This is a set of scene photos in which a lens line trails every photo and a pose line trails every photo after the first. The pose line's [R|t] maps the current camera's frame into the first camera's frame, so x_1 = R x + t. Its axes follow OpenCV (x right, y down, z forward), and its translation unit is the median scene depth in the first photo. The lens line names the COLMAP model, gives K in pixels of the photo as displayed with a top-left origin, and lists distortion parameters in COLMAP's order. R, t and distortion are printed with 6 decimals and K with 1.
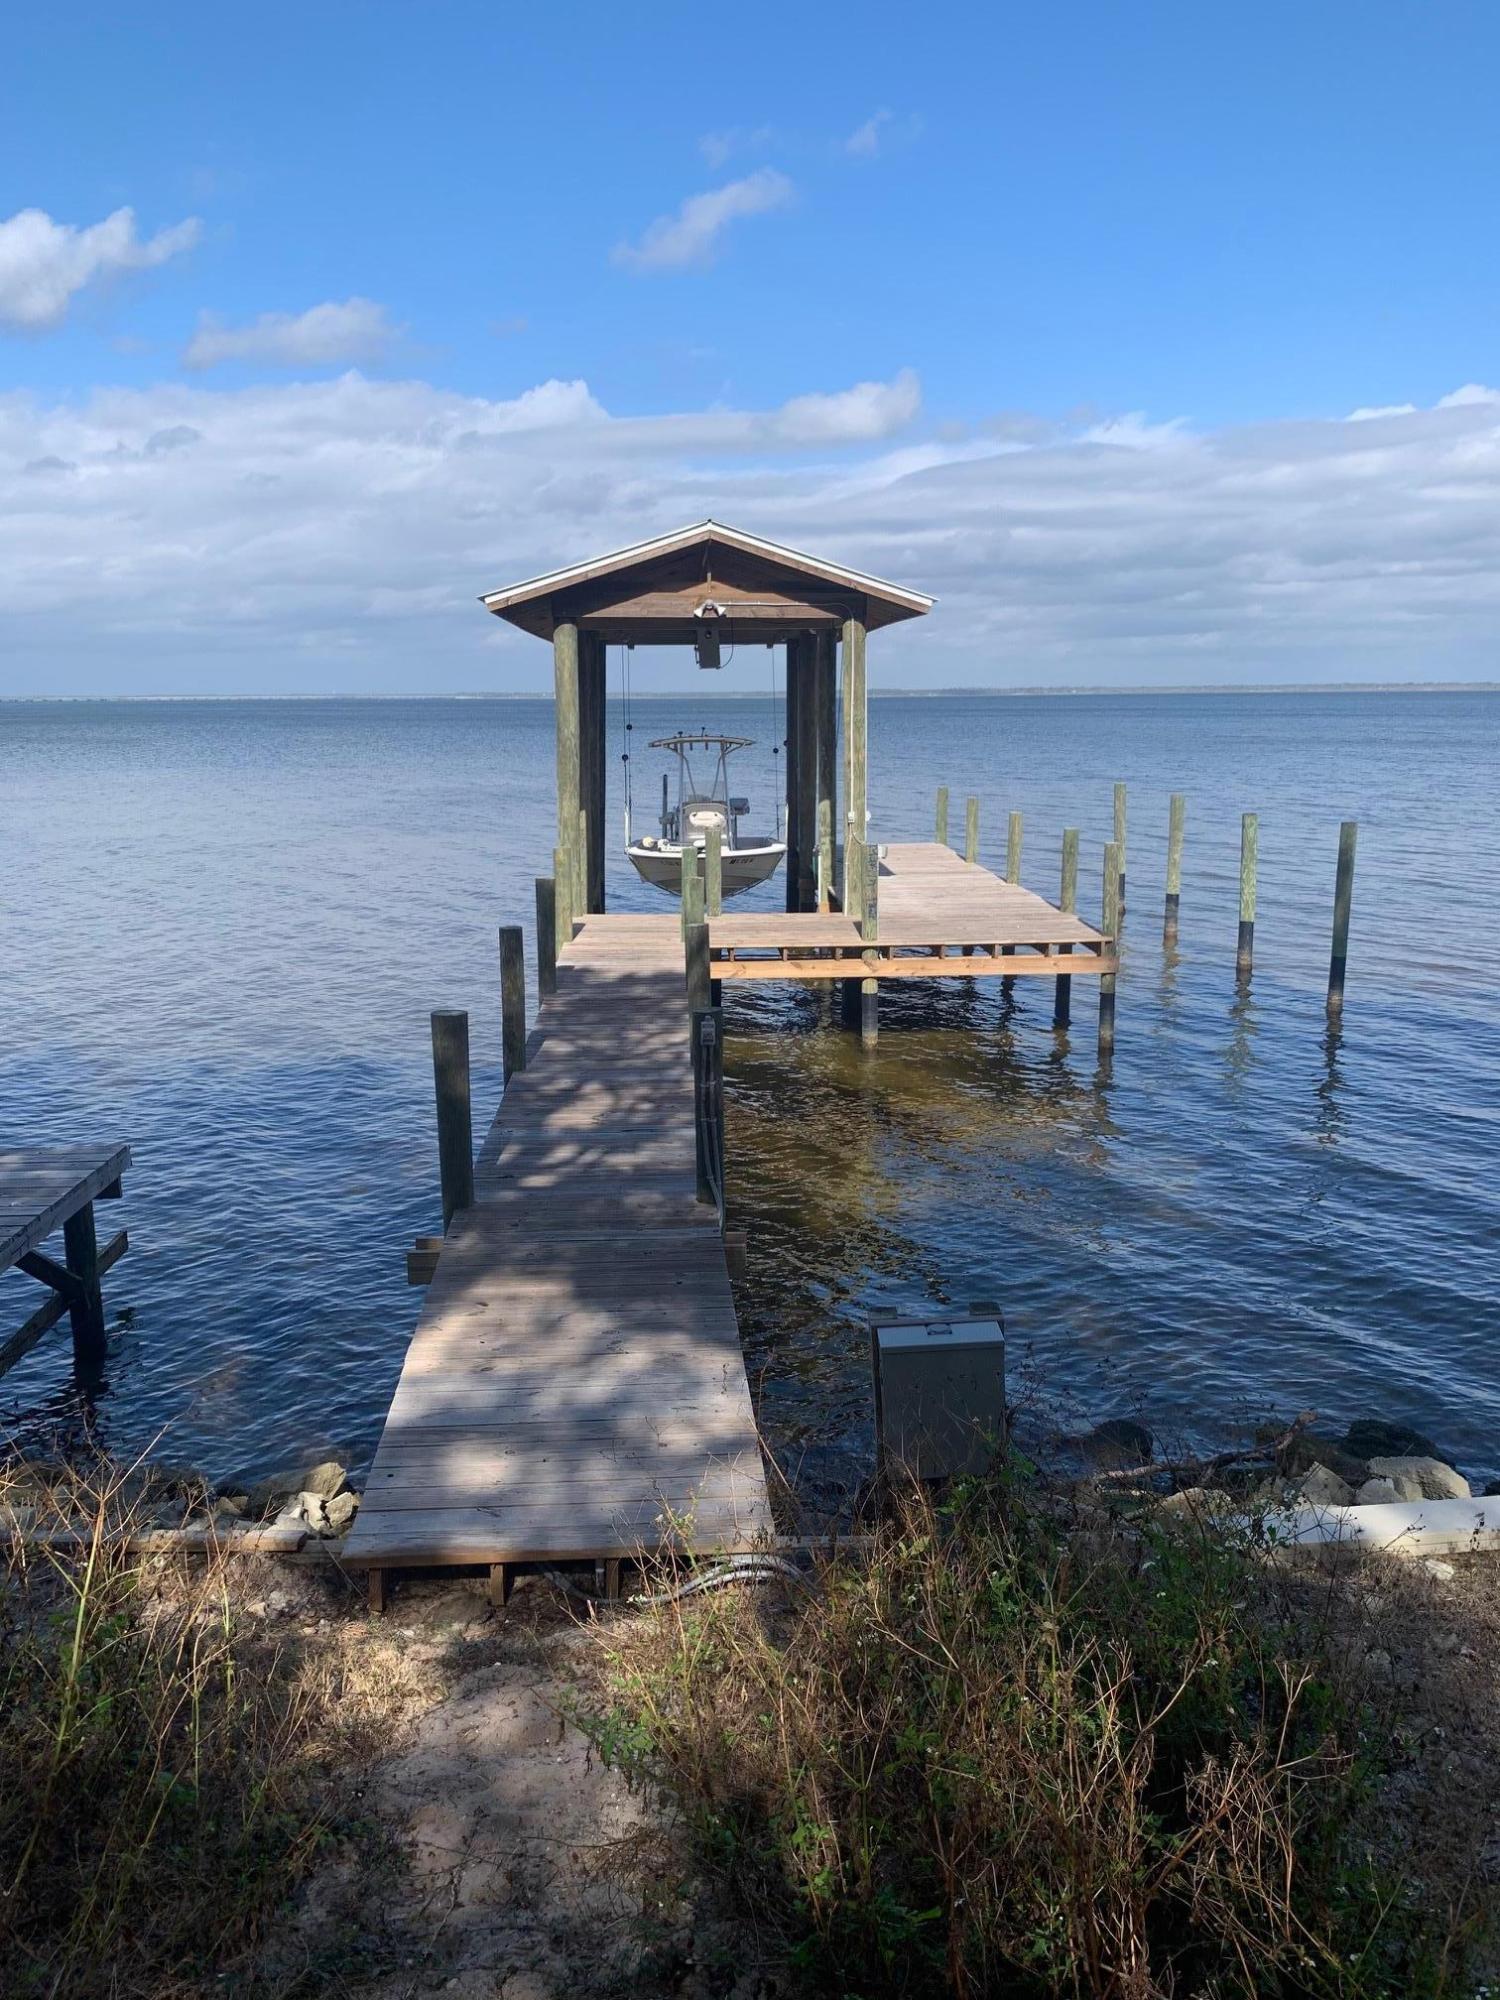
lens RADIAL K [[1541.2, 0, 750.0], [0, 1541.2, 1000.0], [0, 0, 1]] dist [0.108635, 0.003045]
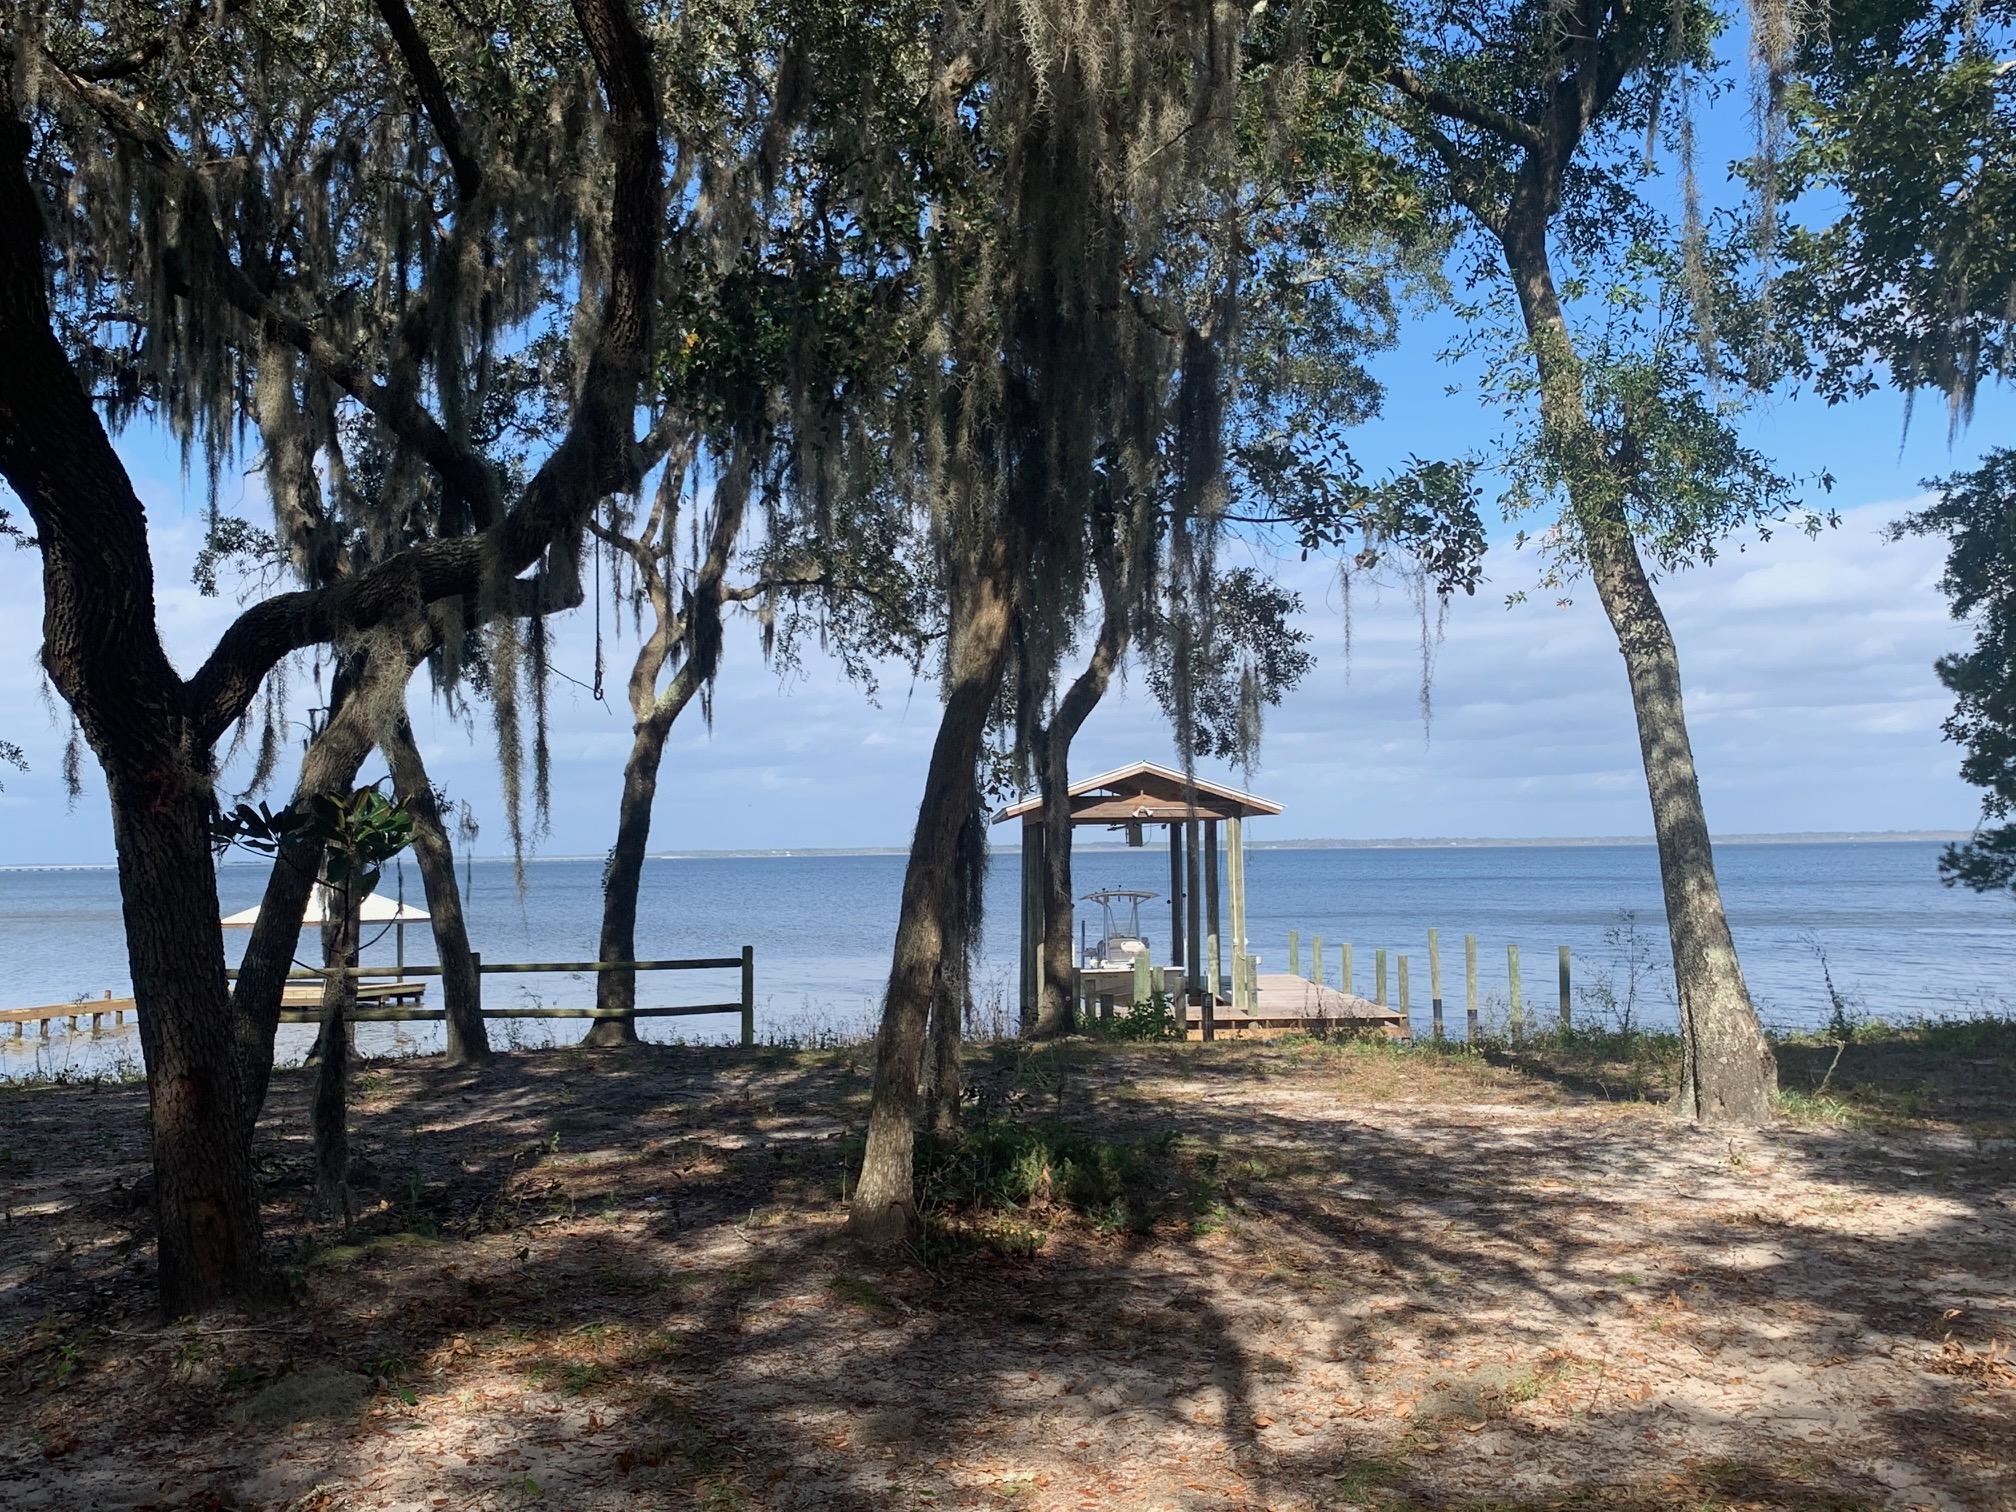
lens RADIAL K [[1993.4, 0, 1008.0], [0, 1993.4, 756.0], [0, 0, 1]] dist [0.090289, -0.004710]
pose [[0.999853, -0.009566, -0.014230, -0.130424], [0.005893, 0.971063, -0.238749, 0.174760], [0.016103, 0.238630, 0.970977, -0.973952]]
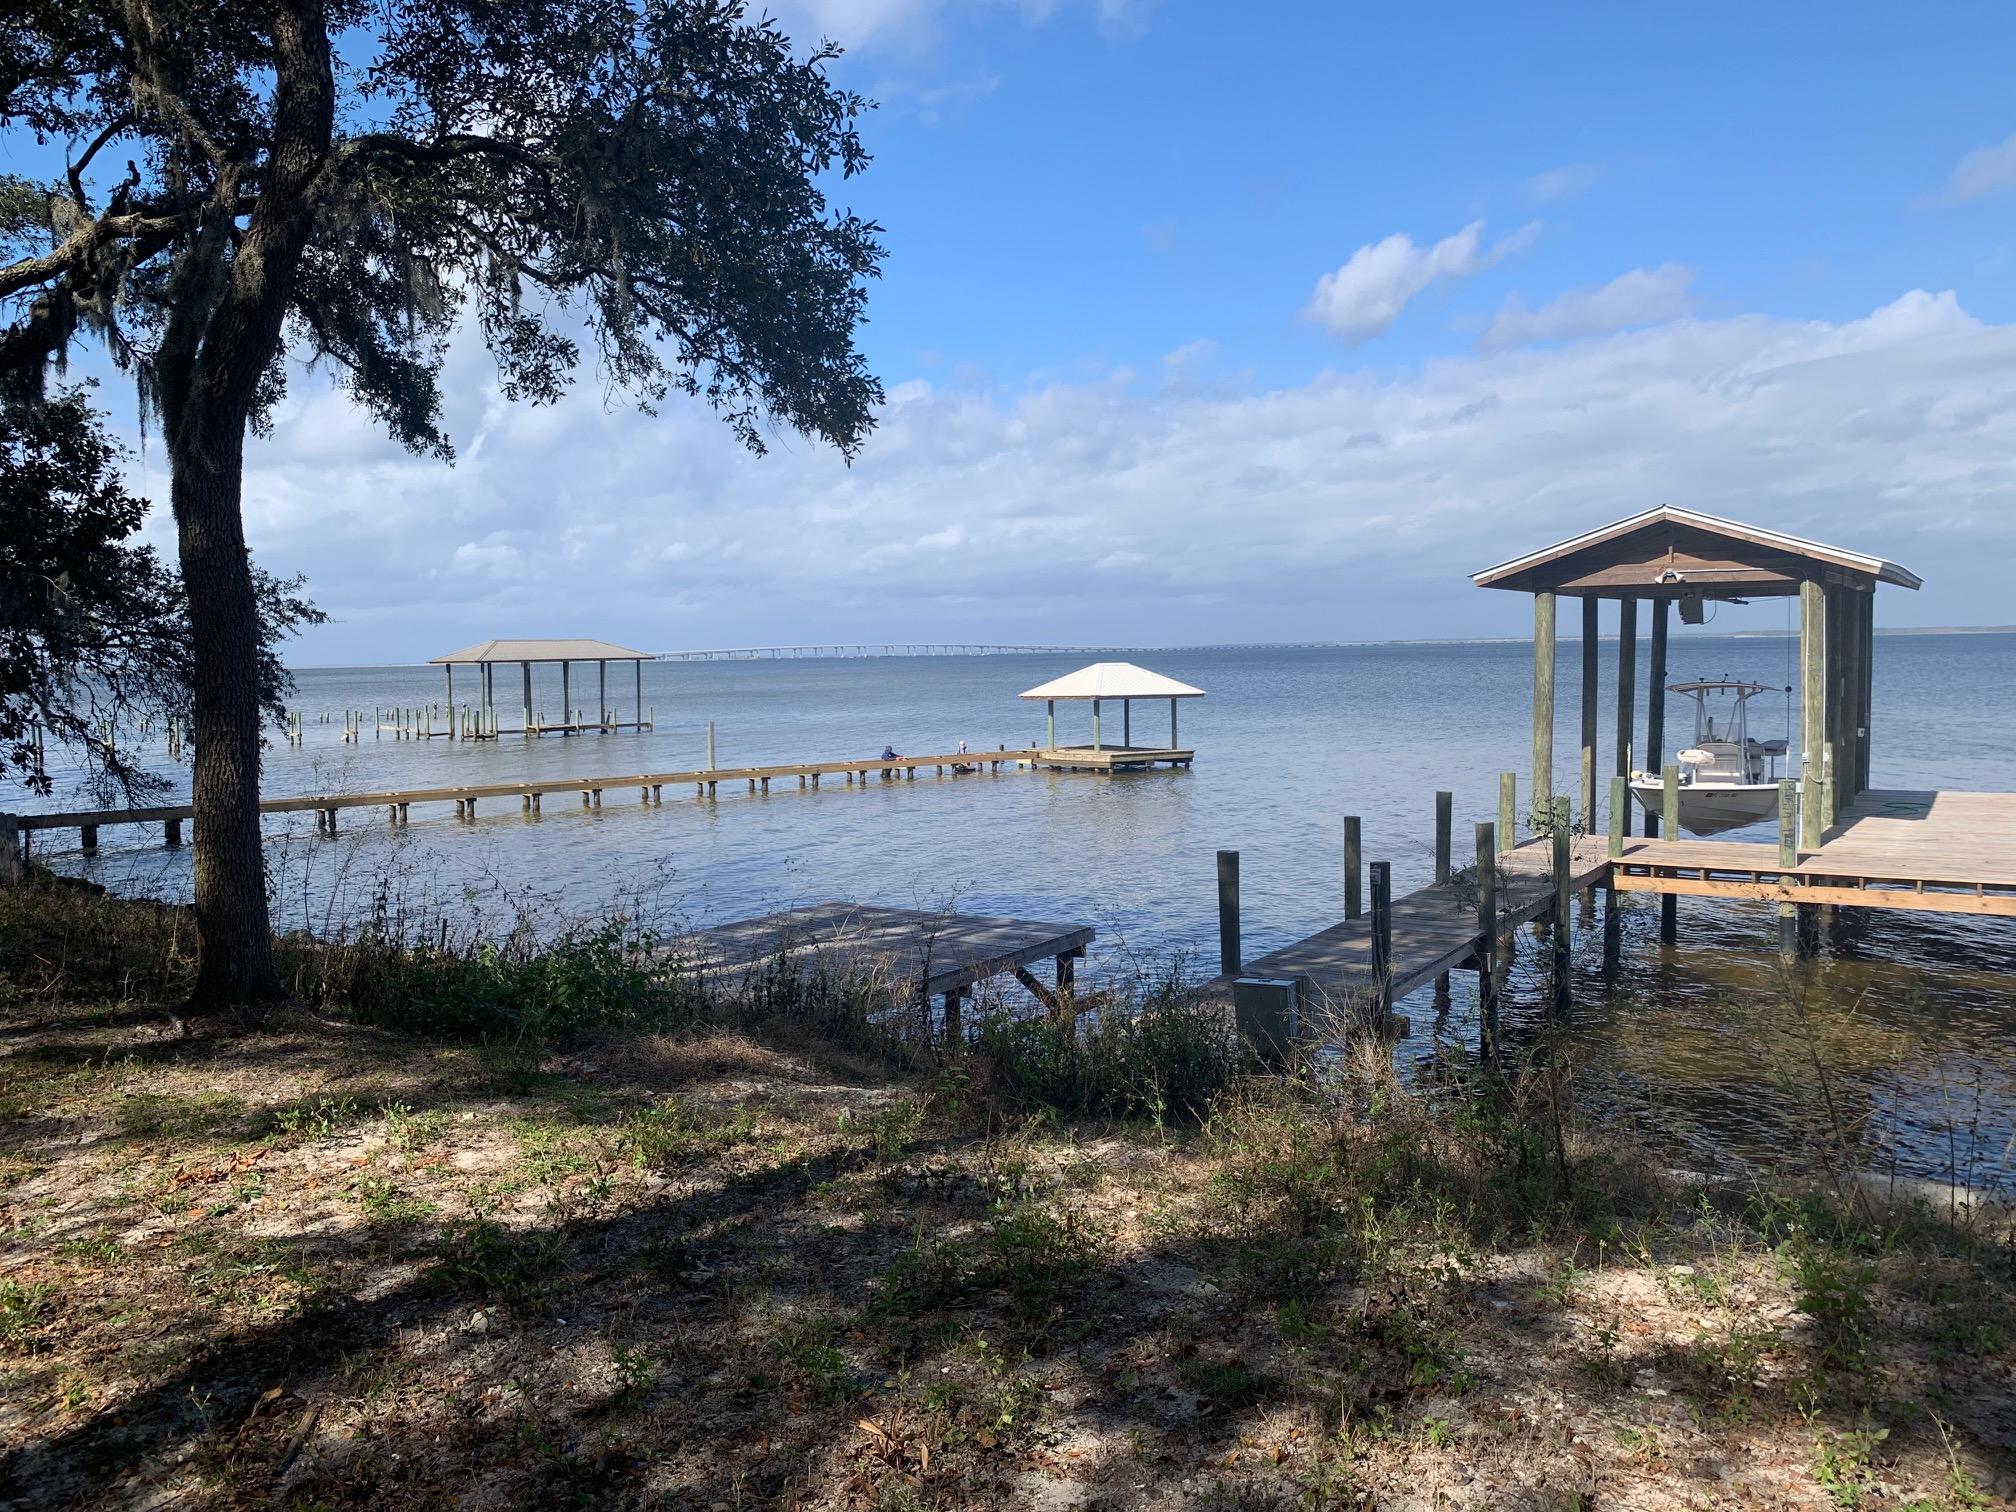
lens RADIAL K [[1535.4, 0, 1008.0], [0, 1535.4, 756.0], [0, 0, 1]] dist [0.003069, -0.000667]
pose [[0.808605, 0.032620, -0.587447, 0.246680], [-0.100949, 0.991347, -0.083905, 0.027635], [0.579627, 0.127148, 0.804901, -0.191852]]
